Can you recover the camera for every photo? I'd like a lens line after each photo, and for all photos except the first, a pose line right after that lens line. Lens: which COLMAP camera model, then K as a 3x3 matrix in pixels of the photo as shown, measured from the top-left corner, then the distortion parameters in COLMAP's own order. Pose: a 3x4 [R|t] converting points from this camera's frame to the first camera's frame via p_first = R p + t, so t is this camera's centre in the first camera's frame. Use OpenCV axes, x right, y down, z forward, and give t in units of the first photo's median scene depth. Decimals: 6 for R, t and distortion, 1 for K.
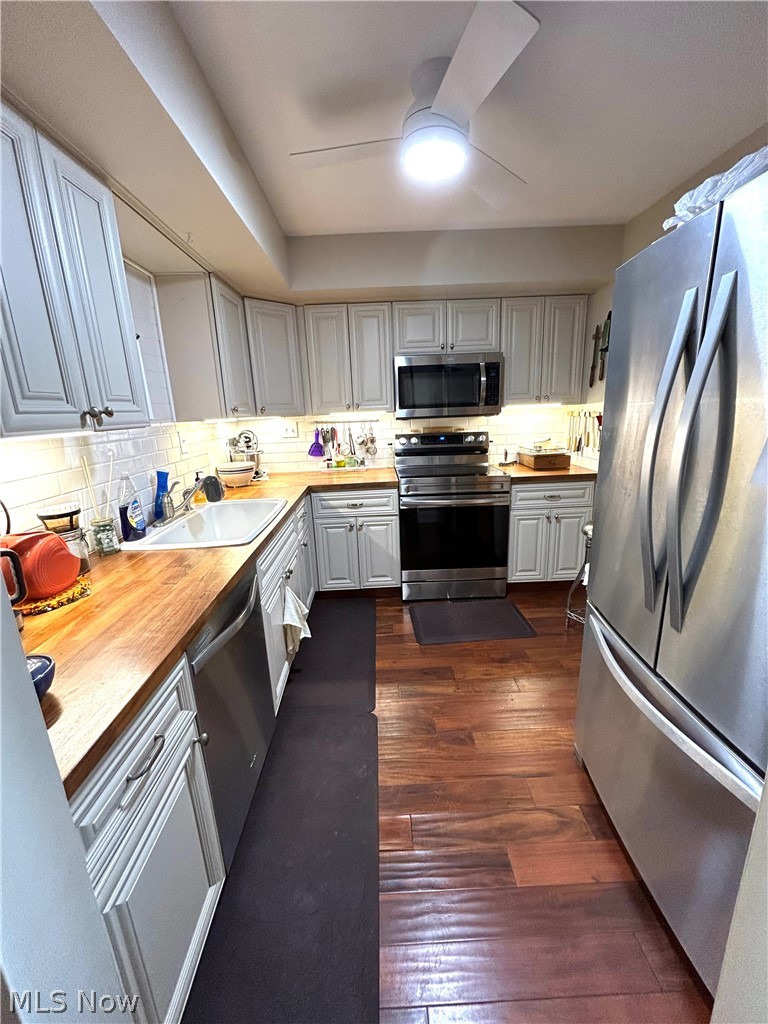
lens RADIAL K [[413.0, 0, 384.1], [0, 413.0, 512.2], [0, 0, 1]] dist [-0.001926, 0.000216]
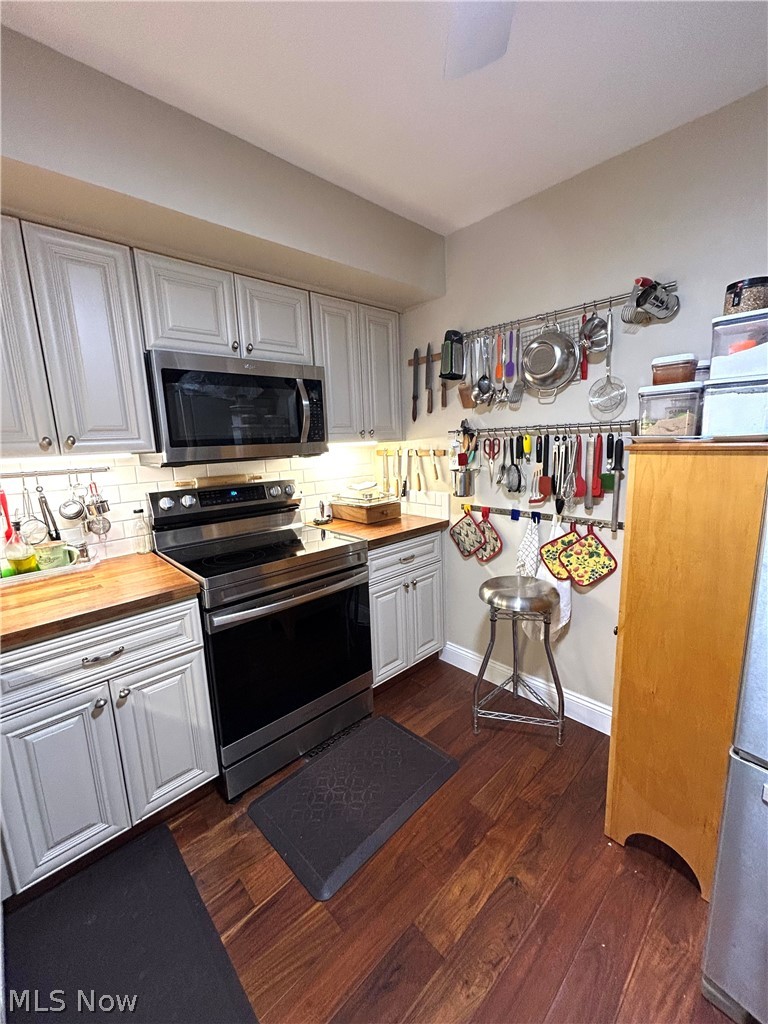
lens RADIAL K [[413.0, 0, 385.3], [0, 413.0, 511.1], [0, 0, 1]] dist [-0.001926, 0.000216]
pose [[0.740835, -0.104959, 0.663436, -0.116415], [0.170517, 0.984746, -0.034618, -0.098806], [-0.649682, 0.138774, 0.747432, 0.416579]]
